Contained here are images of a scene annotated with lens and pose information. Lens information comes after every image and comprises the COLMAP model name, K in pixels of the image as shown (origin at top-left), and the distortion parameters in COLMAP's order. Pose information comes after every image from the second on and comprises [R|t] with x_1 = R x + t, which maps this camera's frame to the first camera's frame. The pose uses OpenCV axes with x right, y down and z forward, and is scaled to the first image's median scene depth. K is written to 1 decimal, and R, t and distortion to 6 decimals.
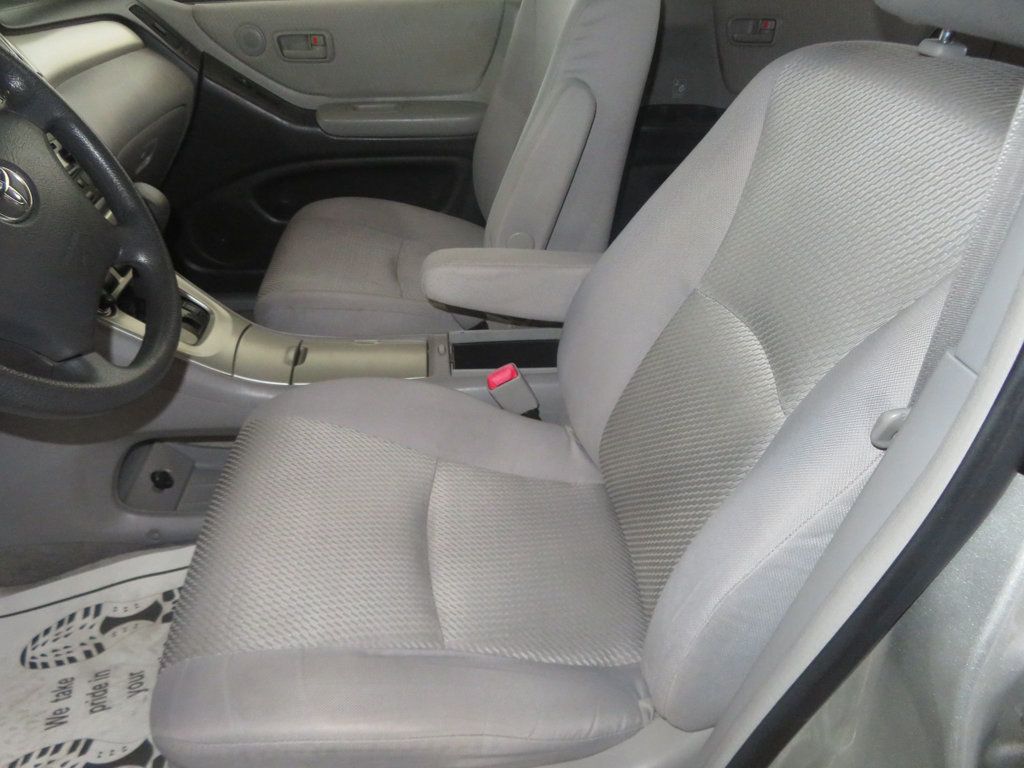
lens RADIAL K [[738.1, 0, 514.8], [0, 738.1, 375.8], [0, 0, 1]] dist [0.000011, -0.000849]
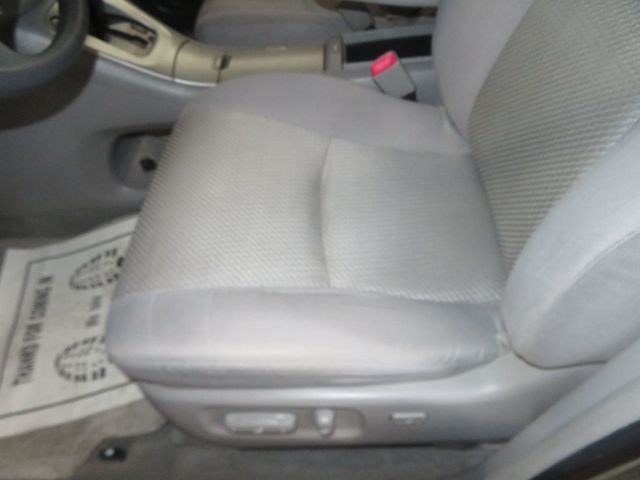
lens RADIAL K [[461.3, 0, 323.3], [0, 461.3, 240.4], [0, 0, 1]] dist [0.000011, -0.000849]
pose [[0.981443, -0.001422, -0.191749, 0.028527], [0.057286, 0.956481, 0.286115, 0.052903], [0.182997, -0.291790, 0.938813, 0.214488]]
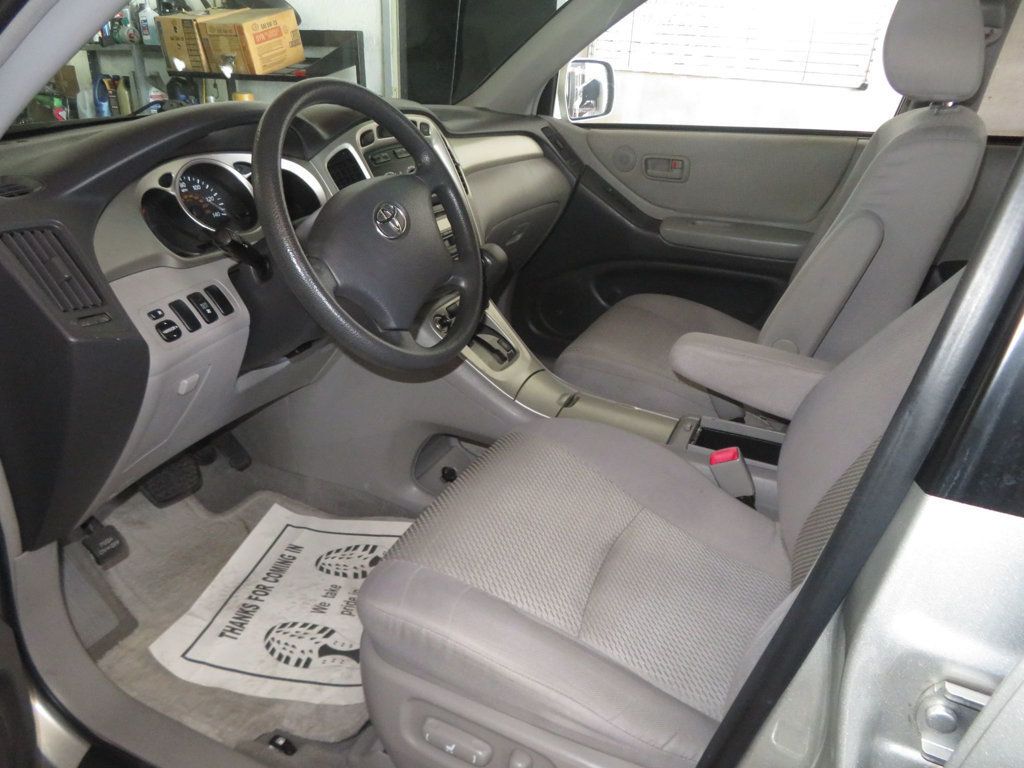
lens RADIAL K [[738.1, 0, 525.0], [0, 738.1, 384.0], [0, 0, 1]] dist [0.000011, -0.000849]
pose [[0.867633, 0.220592, -0.445593, 0.186507], [-0.287768, 0.953627, -0.088228, 0.079574], [0.405467, 0.204777, 0.890878, -0.113100]]
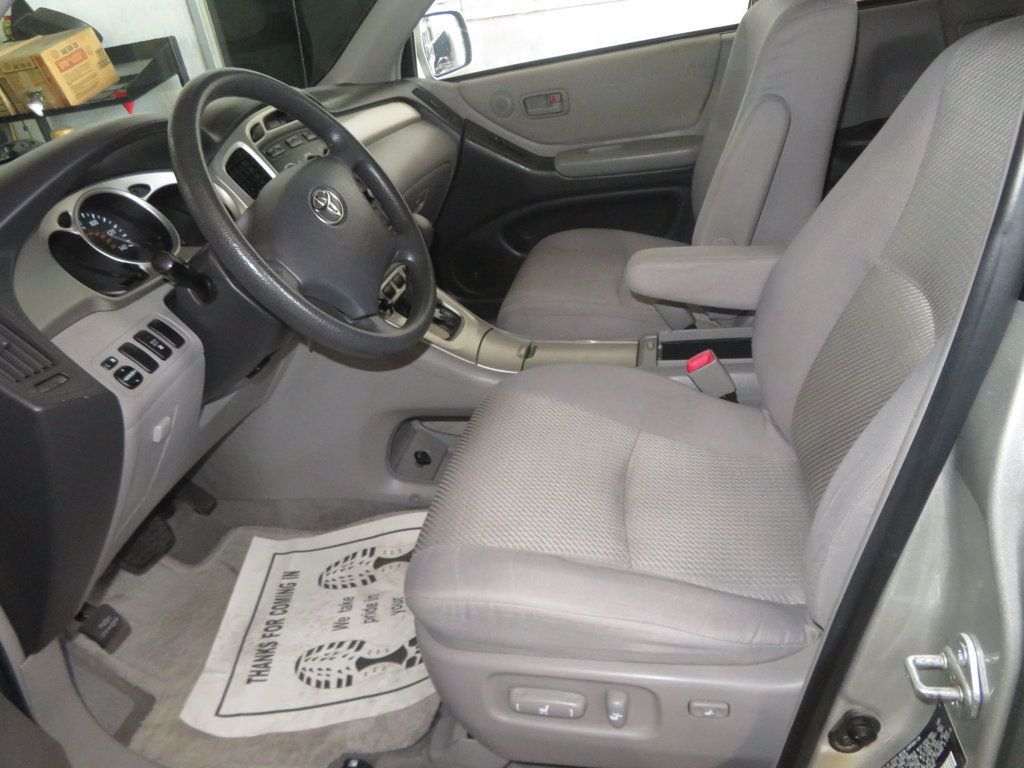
lens RADIAL K [[738.1, 0, 523.2], [0, 738.1, 380.3], [0, 0, 1]] dist [0.000011, -0.000849]
pose [[0.947964, -0.002018, -0.318370, 0.082169], [-0.021409, 0.997313, -0.070066, 0.111122], [0.317655, 0.073236, 0.945374, -0.133056]]
